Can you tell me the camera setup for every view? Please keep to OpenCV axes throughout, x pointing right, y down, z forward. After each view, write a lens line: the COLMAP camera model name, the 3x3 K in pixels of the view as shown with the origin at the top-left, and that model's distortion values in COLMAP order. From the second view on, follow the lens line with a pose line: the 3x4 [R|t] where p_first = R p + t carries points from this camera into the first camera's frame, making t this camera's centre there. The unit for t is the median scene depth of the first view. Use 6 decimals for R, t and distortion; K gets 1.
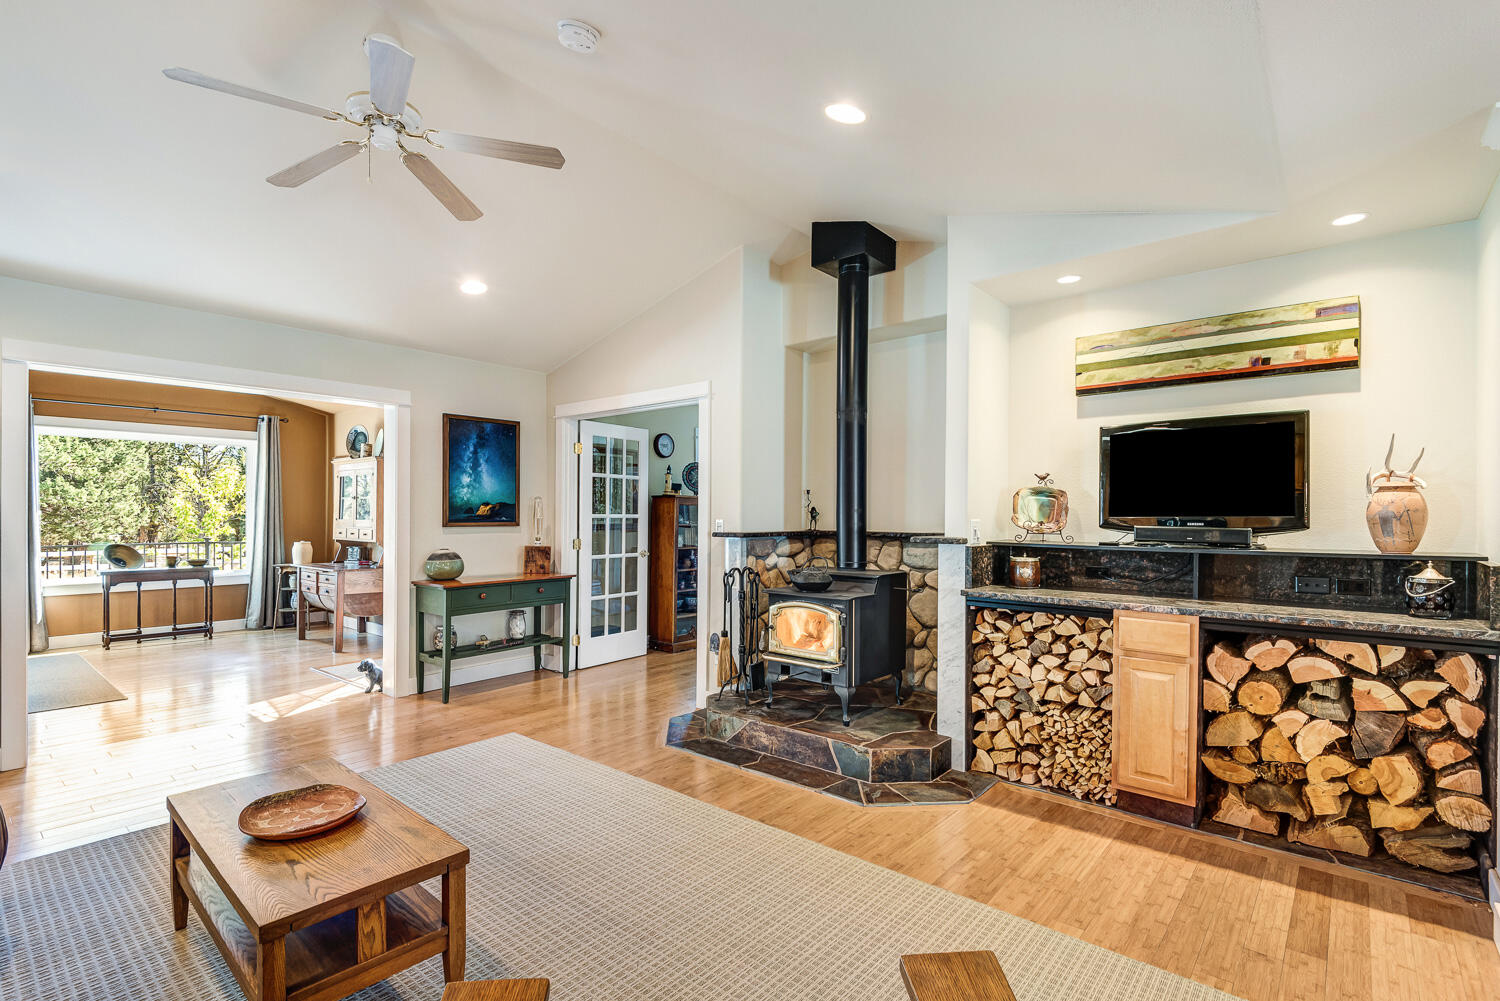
lens RADIAL K [[706.9, 0, 750.2], [0, 706.9, 522.5], [0, 0, 1]] dist [0.008989, -0.005711]
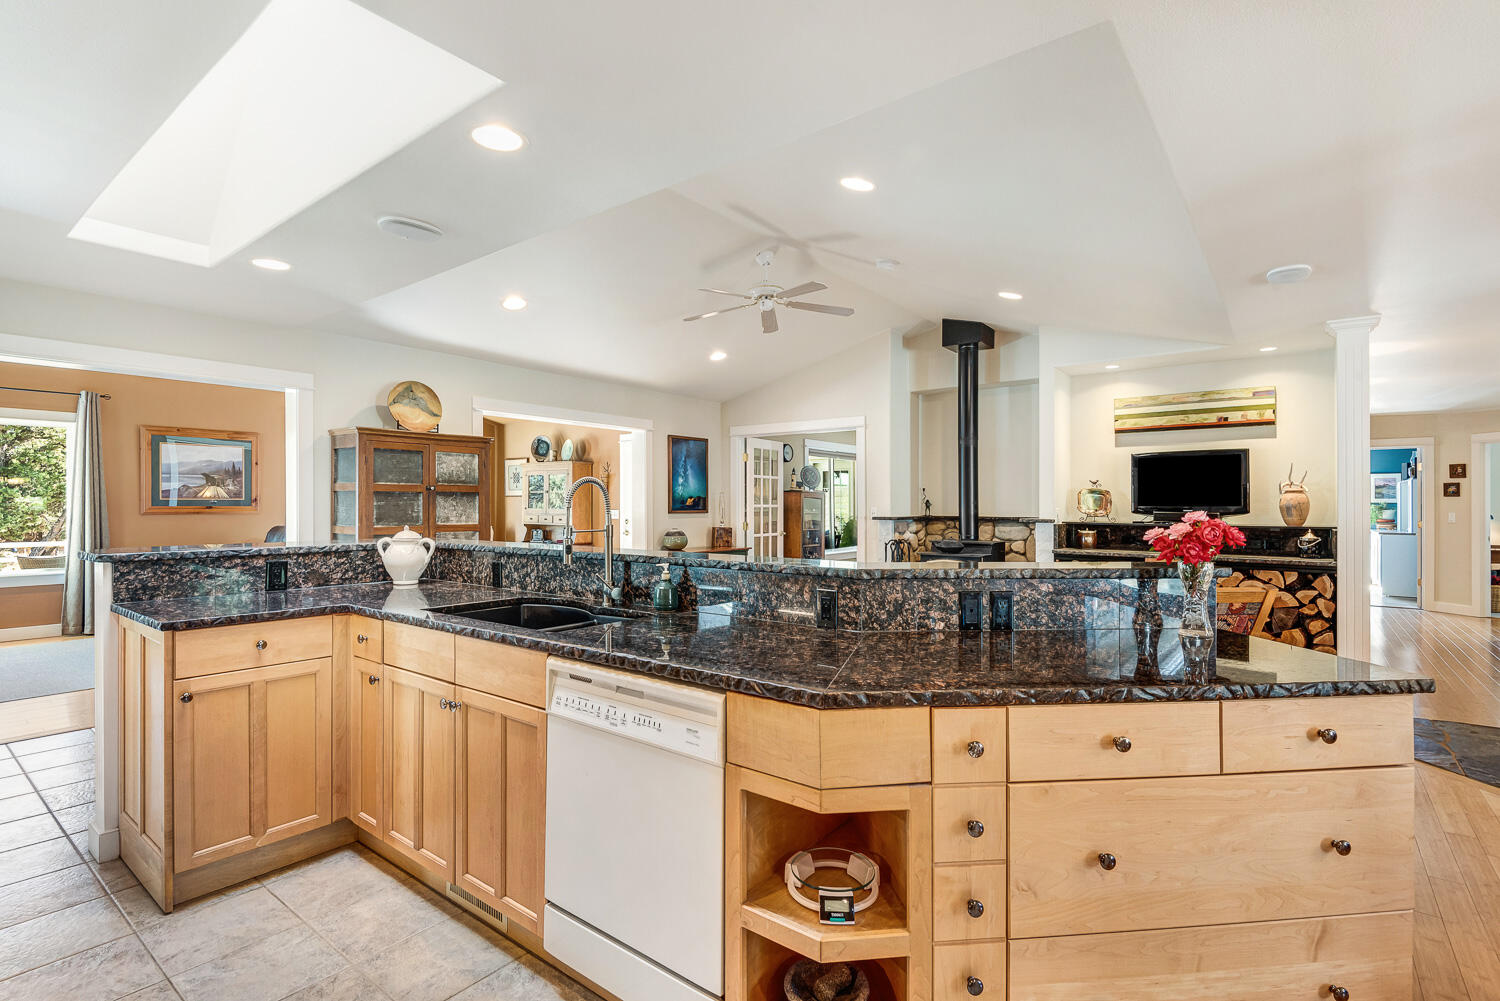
lens RADIAL K [[706.9, 0, 750.8], [0, 706.9, 501.7], [0, 0, 1]] dist [0.008989, -0.005711]
pose [[0.998993, -0.000175, 0.044874, -0.440735], [0.000803, 0.999902, -0.013987, 0.003074], [-0.044867, 0.014009, 0.998895, -0.584565]]
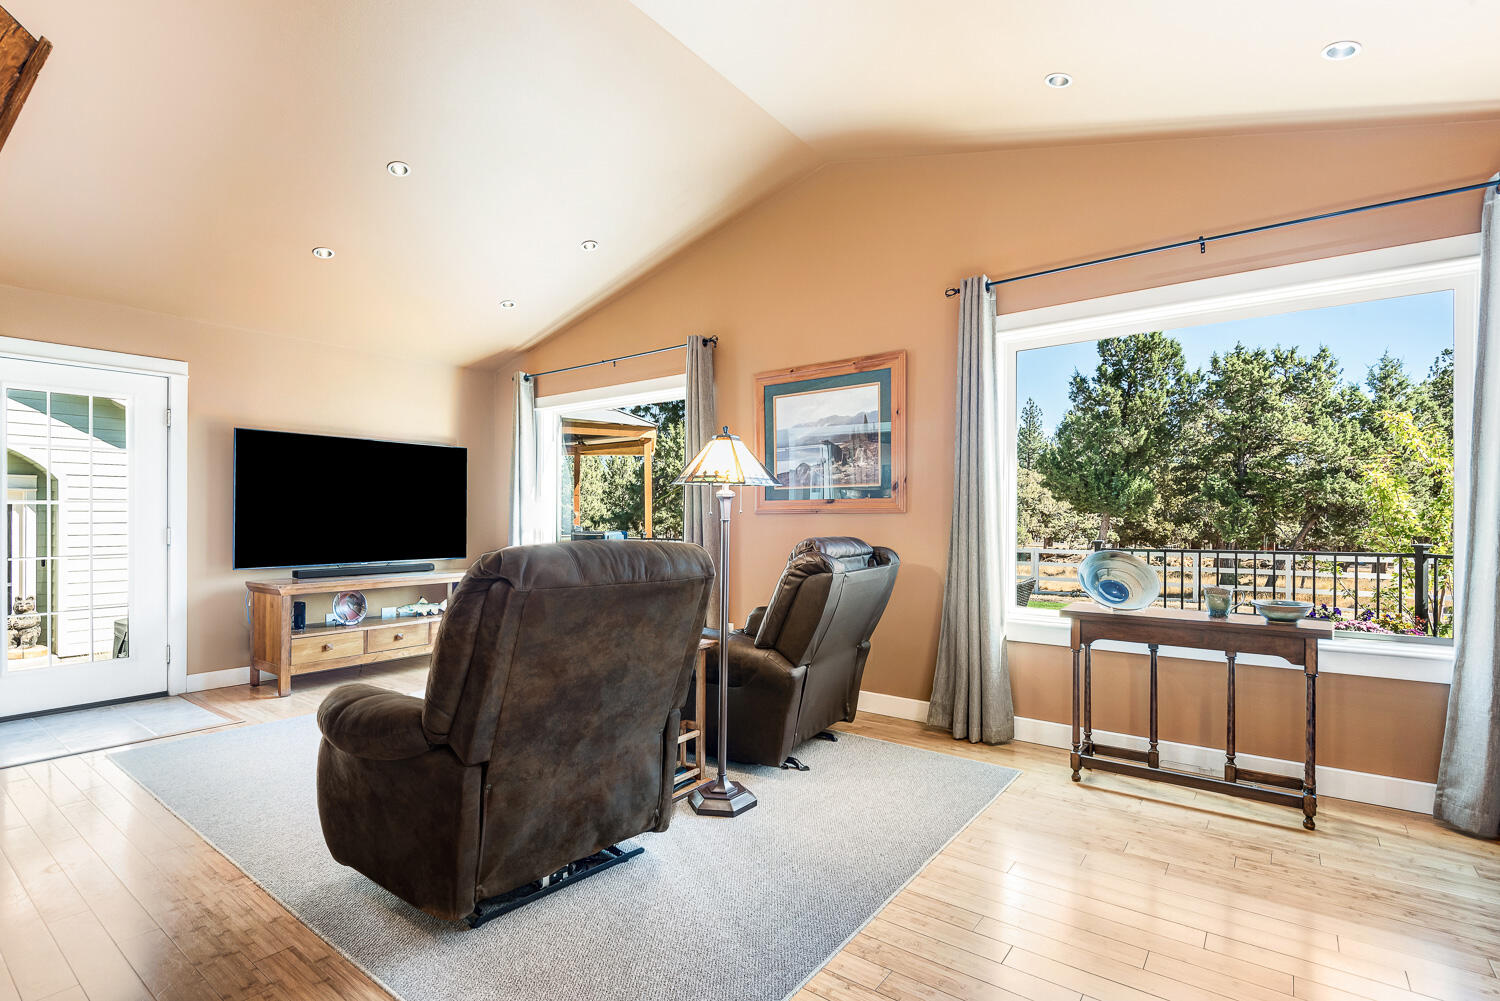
lens RADIAL K [[706.9, 0, 741.4], [0, 706.9, 515.9], [0, 0, 1]] dist [0.008989, -0.005711]
pose [[0.050927, -0.007555, -0.998674, -0.785603], [-0.009116, 0.999926, -0.008030, 0.022902], [0.998661, 0.009513, 0.050855, 1.308253]]
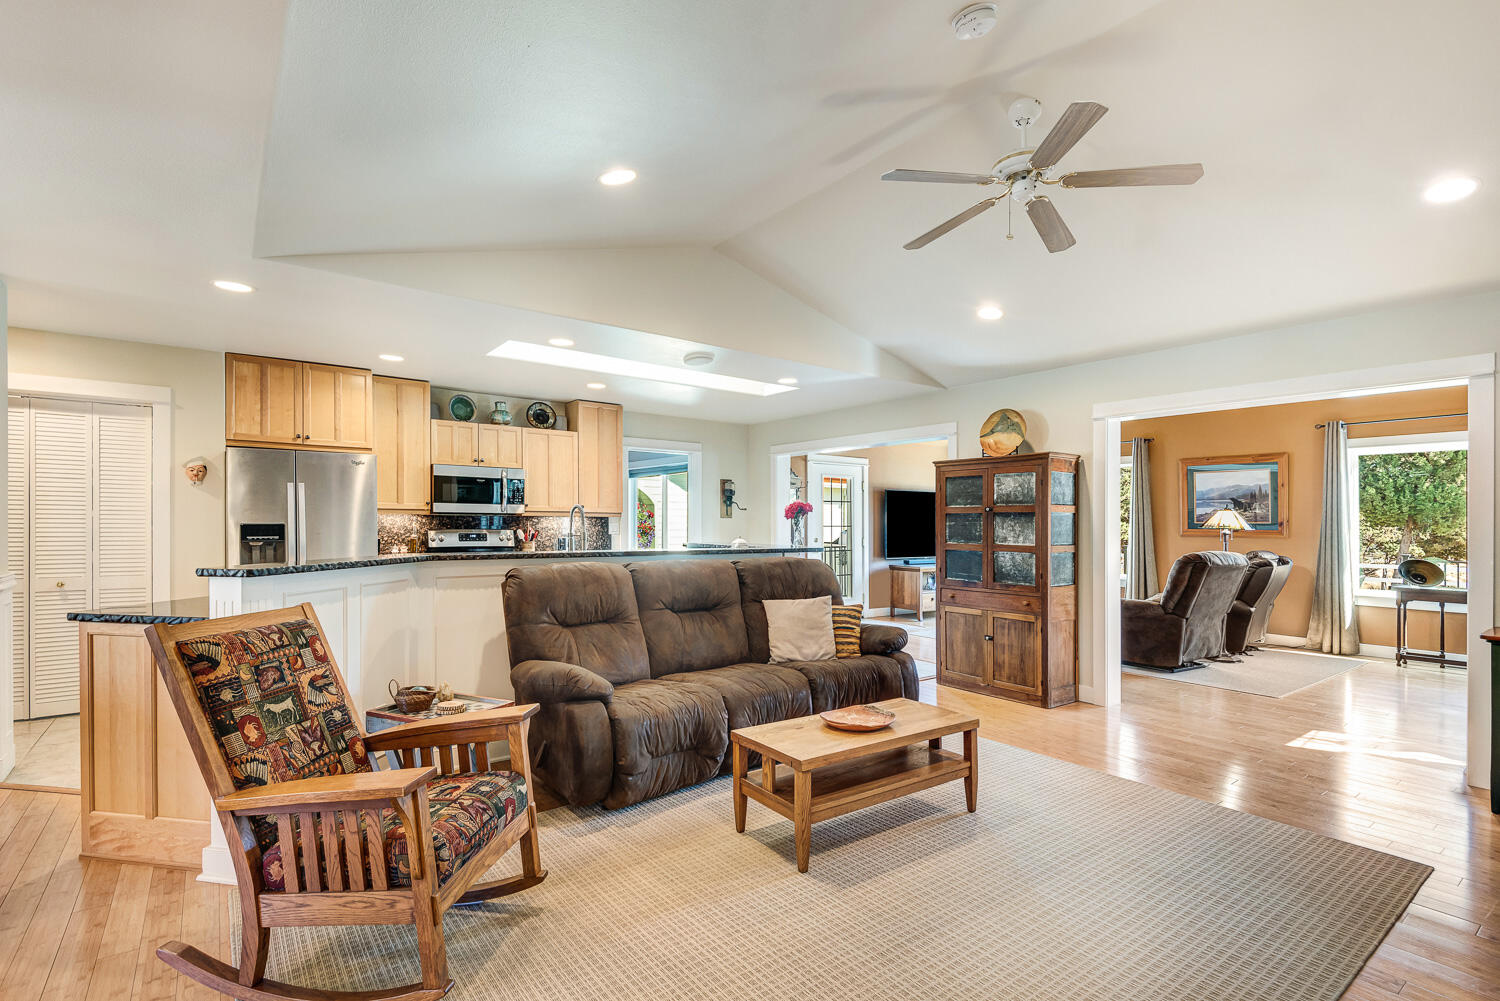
lens RADIAL K [[706.9, 0, 756.1], [0, 706.9, 513.0], [0, 0, 1]] dist [0.008989, -0.005711]
pose [[-0.212503, -0.017266, -0.977008, 0.450693], [-0.021000, 0.999694, -0.013099, -0.005444], [0.976935, 0.017734, -0.212801, 0.567216]]
